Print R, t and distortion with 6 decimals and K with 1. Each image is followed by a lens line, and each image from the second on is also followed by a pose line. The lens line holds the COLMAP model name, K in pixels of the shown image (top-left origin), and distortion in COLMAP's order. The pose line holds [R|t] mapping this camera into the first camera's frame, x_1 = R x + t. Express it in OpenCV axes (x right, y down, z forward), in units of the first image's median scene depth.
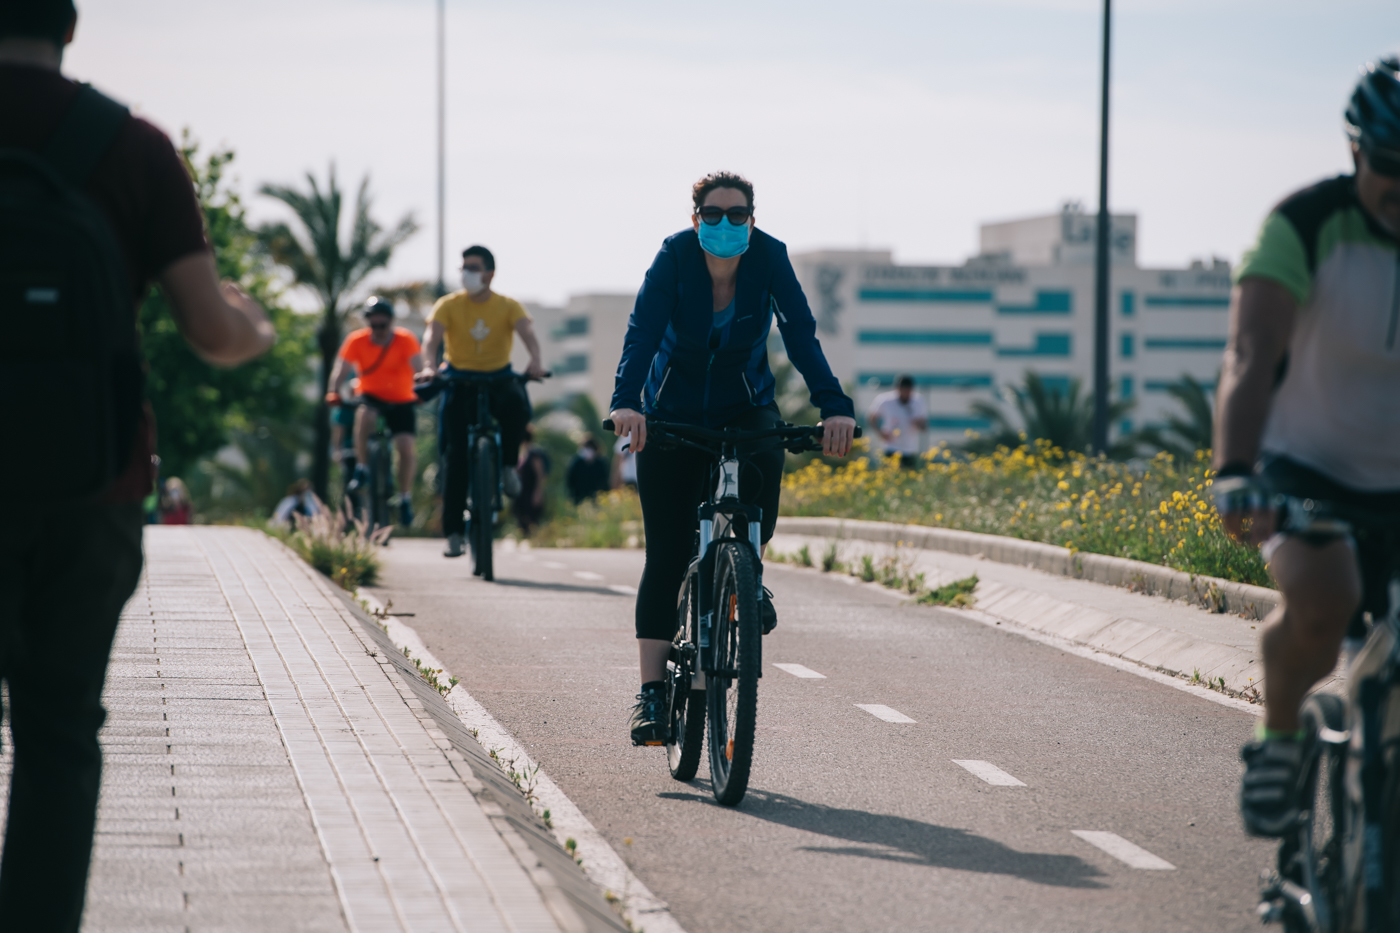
lens RADIAL K [[8336.6, 0, 702.3], [0, 8336.6, 468.9], [0, 0, 1]] dist [2.632606, 0.000000]
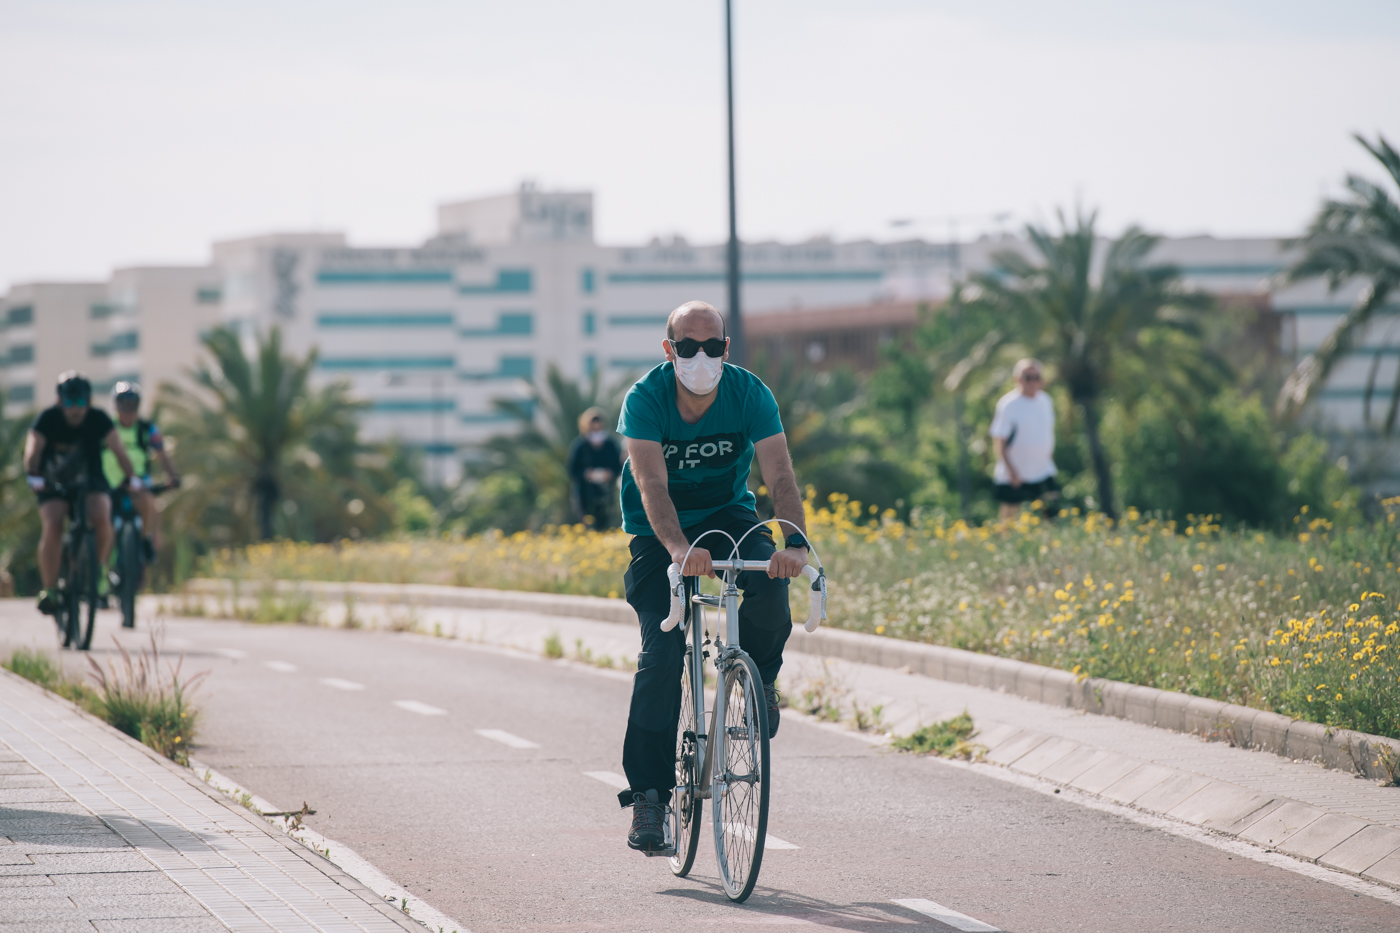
lens RADIAL K [[8336.6, 0, 699.3], [0, 8336.6, 468.1], [0, 0, 1]] dist [2.632606, 0.000000]
pose [[0.997316, -0.030098, 0.066749, -0.040348], [0.029914, 0.999545, 0.003766, -0.012742], [-0.066832, -0.001759, 0.997763, 0.188748]]
